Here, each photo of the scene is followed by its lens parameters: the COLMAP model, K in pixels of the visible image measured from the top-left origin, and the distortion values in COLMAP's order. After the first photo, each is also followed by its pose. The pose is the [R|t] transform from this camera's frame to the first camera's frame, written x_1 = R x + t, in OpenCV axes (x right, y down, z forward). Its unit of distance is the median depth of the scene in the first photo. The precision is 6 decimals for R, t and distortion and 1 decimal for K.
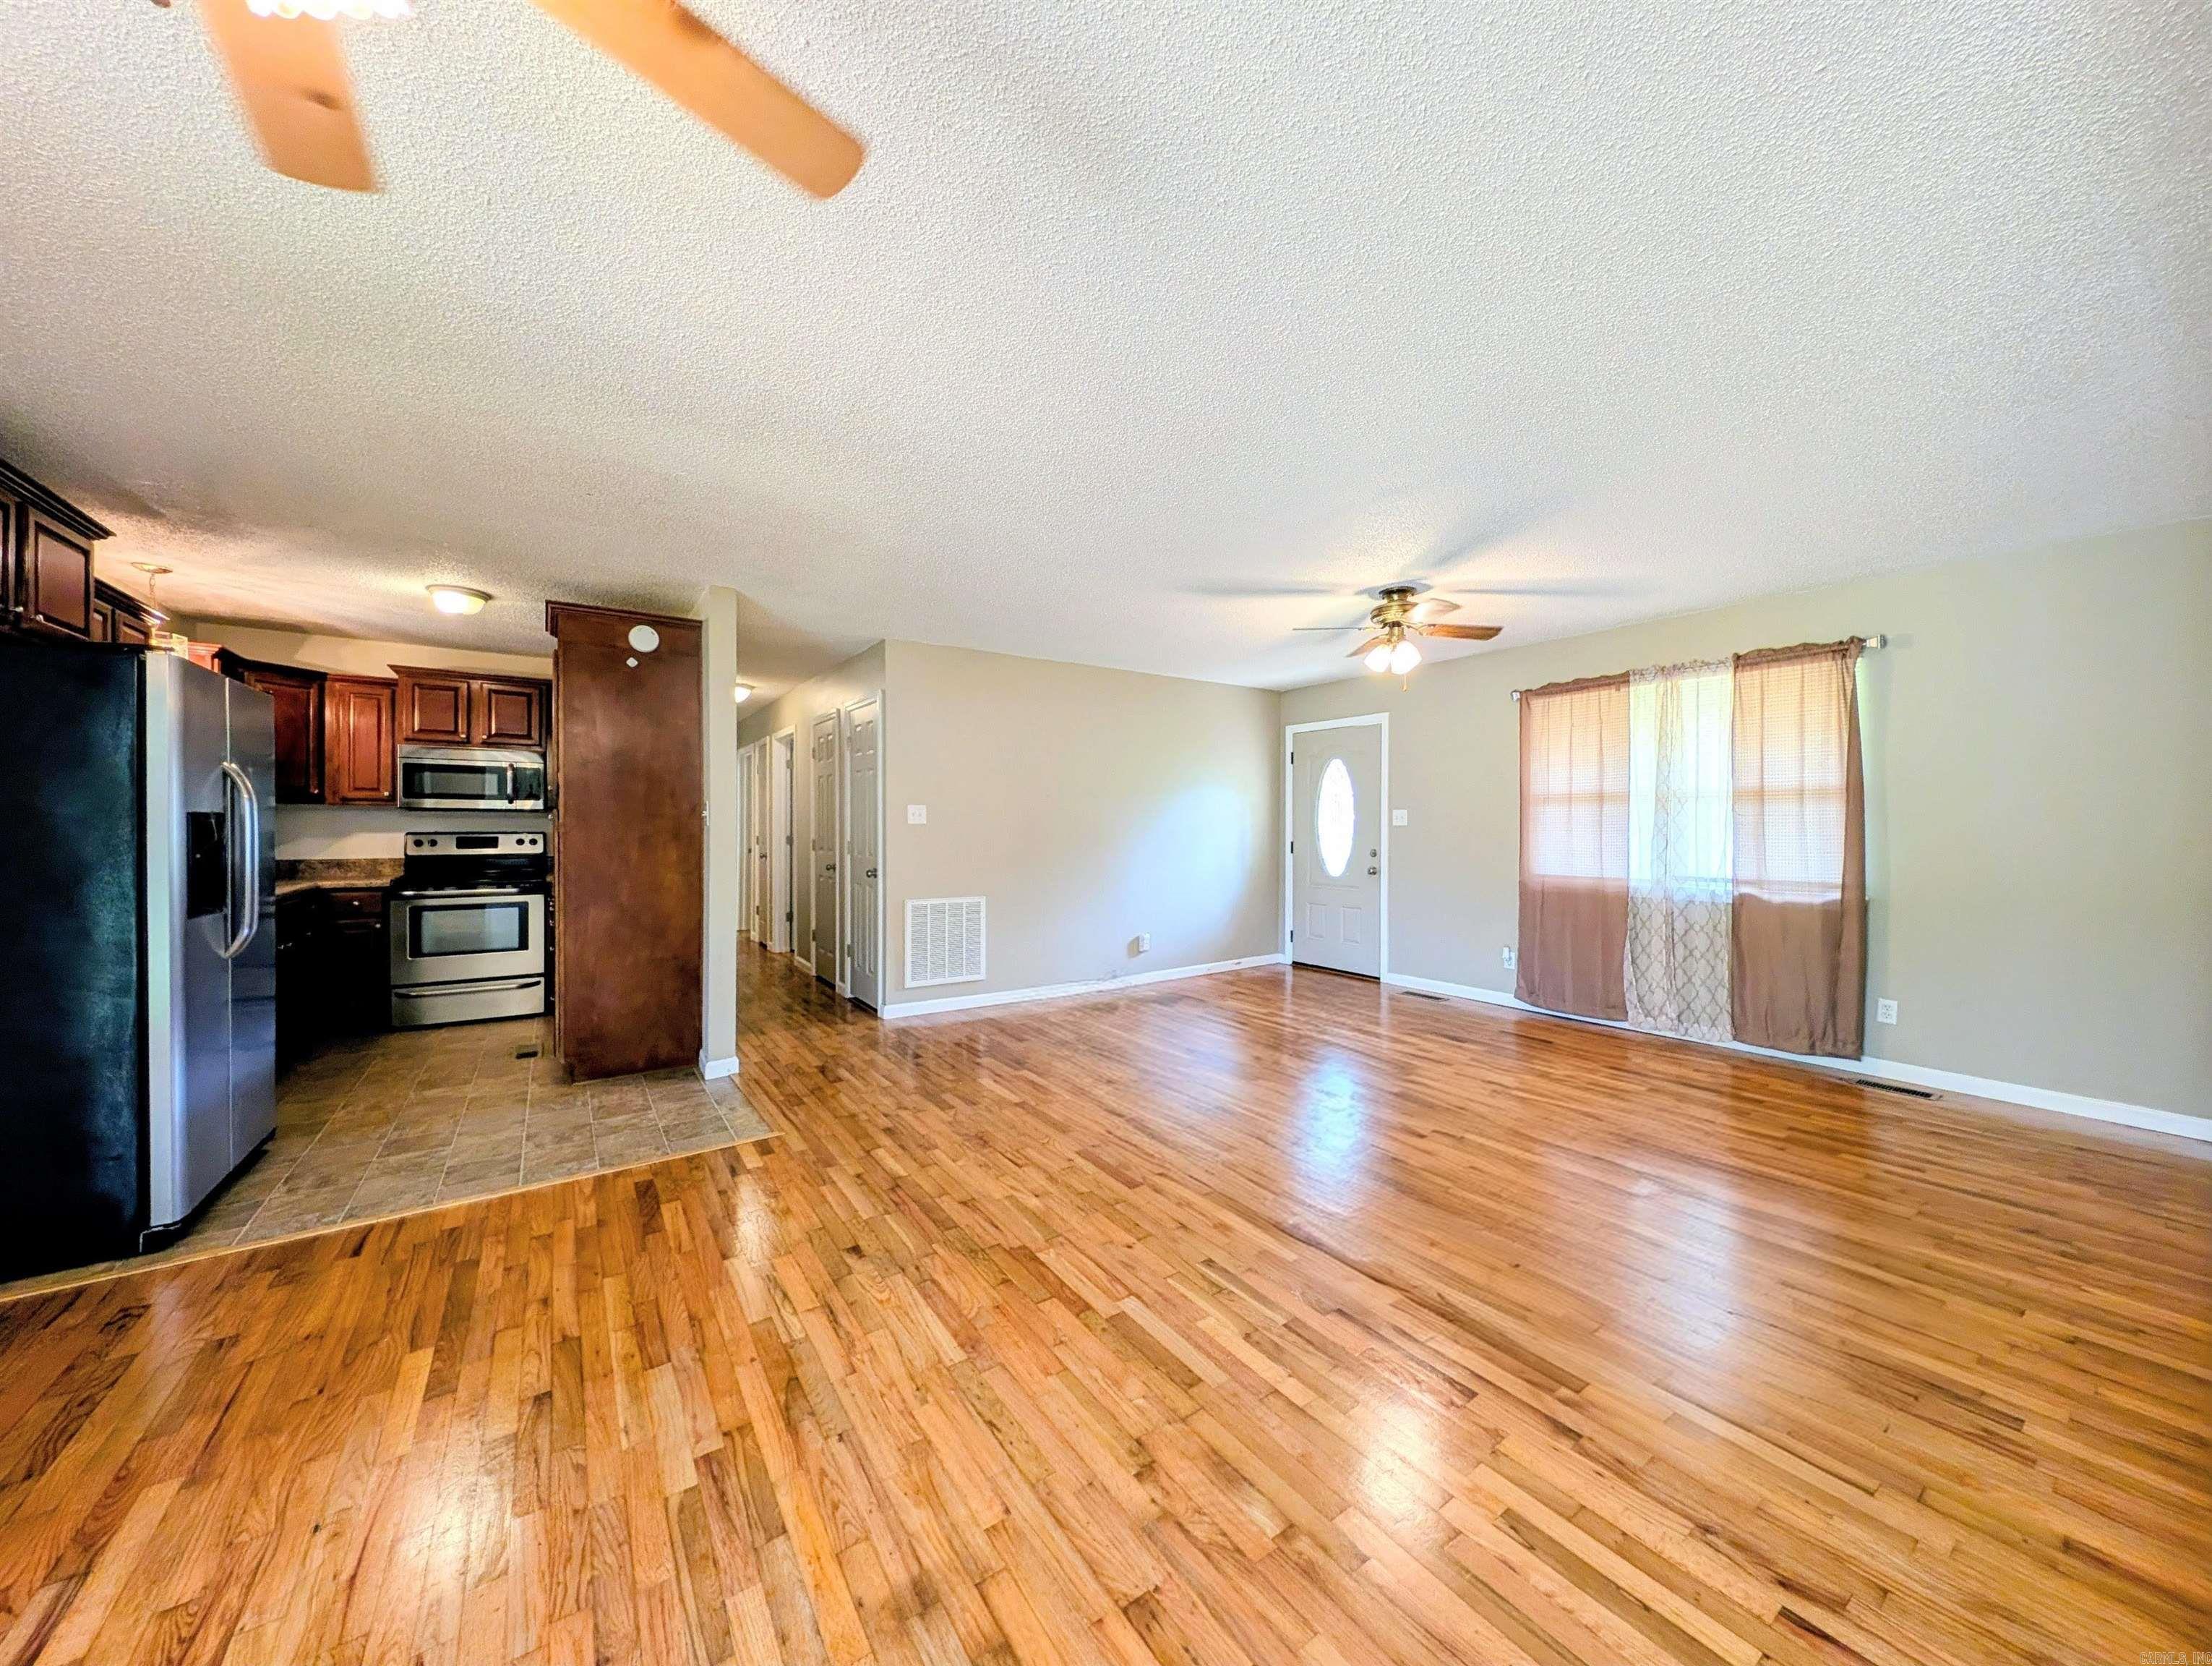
lens RADIAL K [[801.6, 0, 1120.6], [0, 801.6, 834.3], [0, 0, 1]] dist [-0.016744, -0.000933]
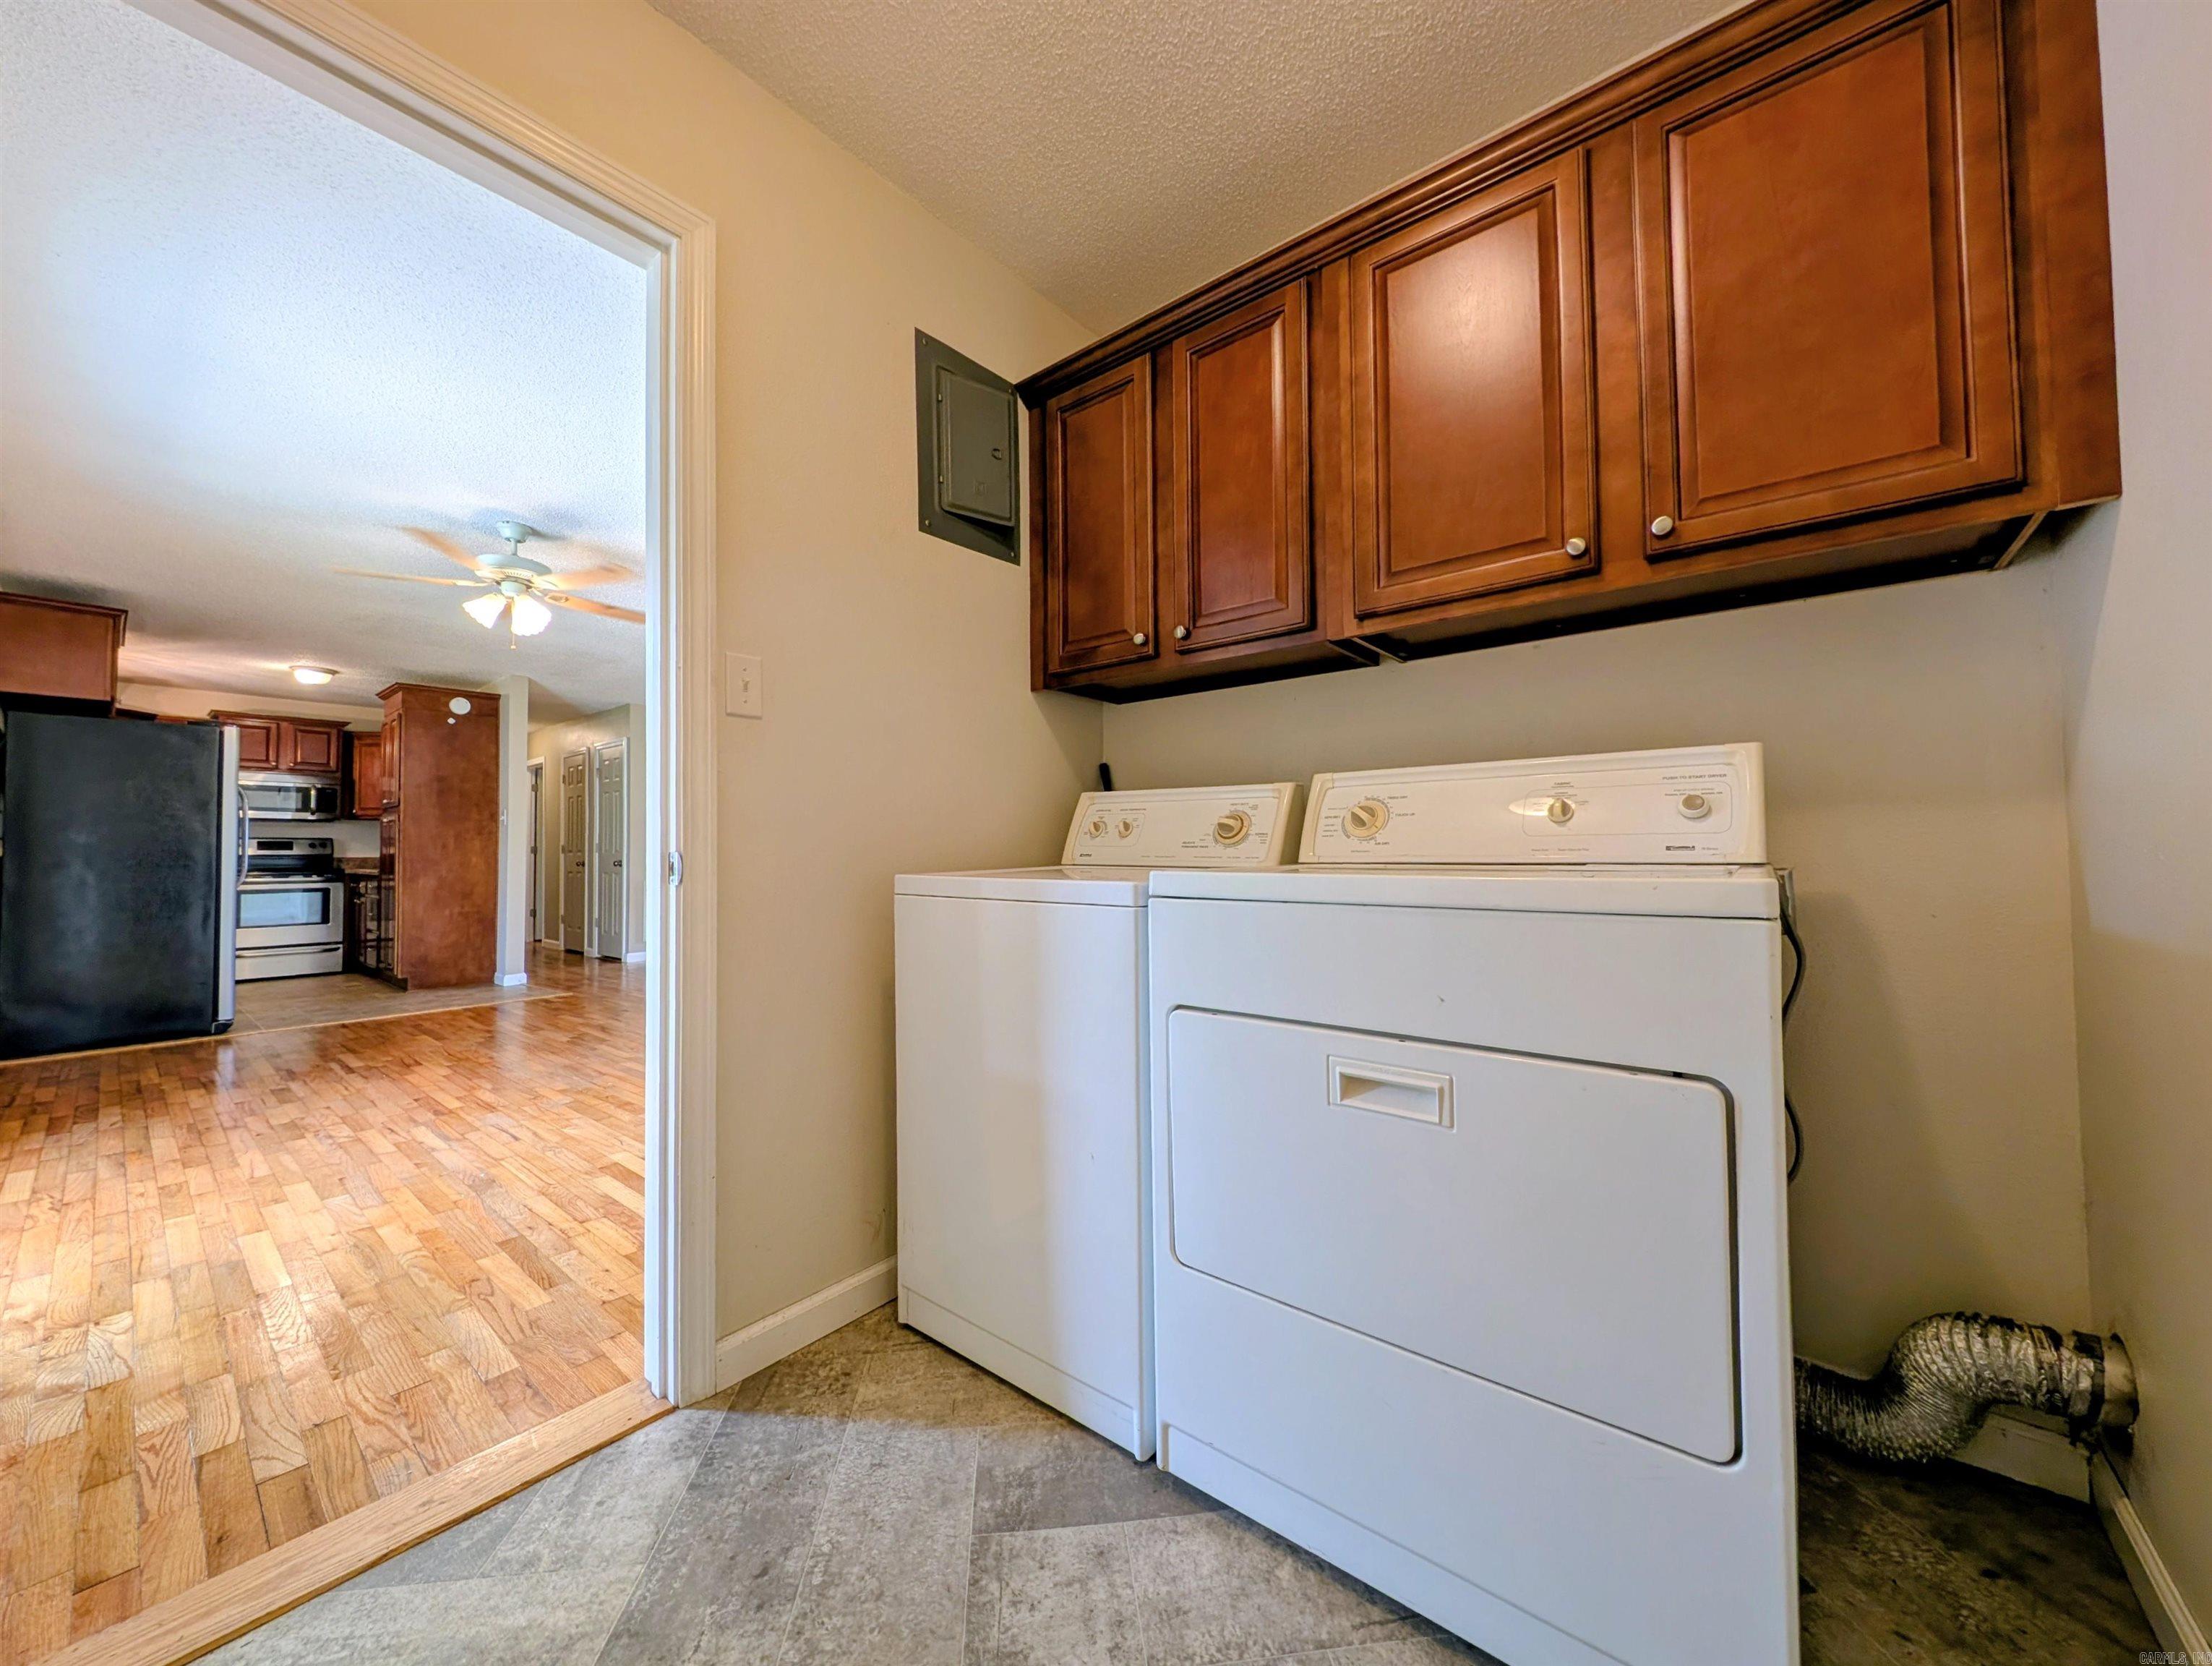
lens RADIAL K [[801.6, 0, 1116.1], [0, 801.6, 834.6], [0, 0, 1]] dist [-0.016744, -0.000933]
pose [[0.959638, -0.005548, 0.281185, 0.192544], [0.015692, 0.999304, -0.033838, 0.076975], [-0.280802, 0.036884, 0.959057, -0.816834]]
